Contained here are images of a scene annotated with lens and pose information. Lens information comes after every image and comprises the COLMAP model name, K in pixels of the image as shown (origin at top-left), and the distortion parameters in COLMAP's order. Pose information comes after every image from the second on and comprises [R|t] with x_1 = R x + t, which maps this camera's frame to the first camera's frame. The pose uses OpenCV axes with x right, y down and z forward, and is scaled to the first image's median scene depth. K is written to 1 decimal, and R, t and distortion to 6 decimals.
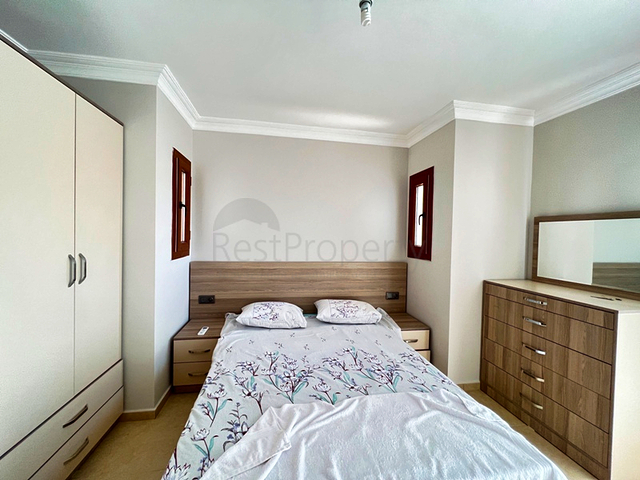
lens RADIAL K [[255.4, 0, 317.9], [0, 255.4, 238.0], [0, 0, 1]] dist [-0.001298, 0.000377]
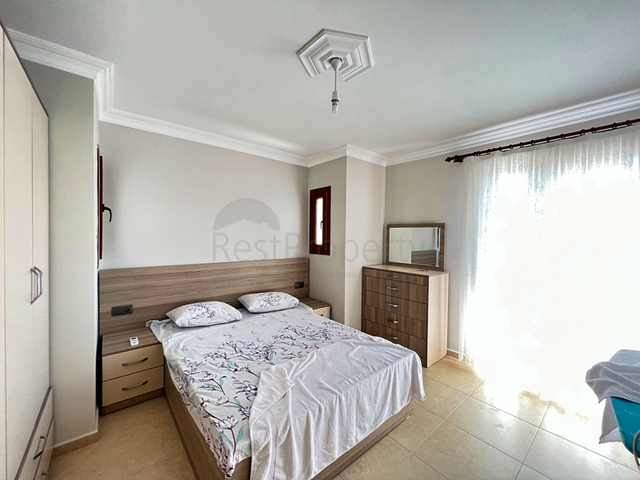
lens RADIAL K [[255.4, 0, 318.6], [0, 255.4, 235.8], [0, 0, 1]] dist [-0.001298, 0.000377]
pose [[0.864833, -0.013077, 0.501890, -0.320331], [0.013138, 0.999908, 0.003415, -0.021840], [-0.501888, 0.003641, 0.864925, -0.161770]]
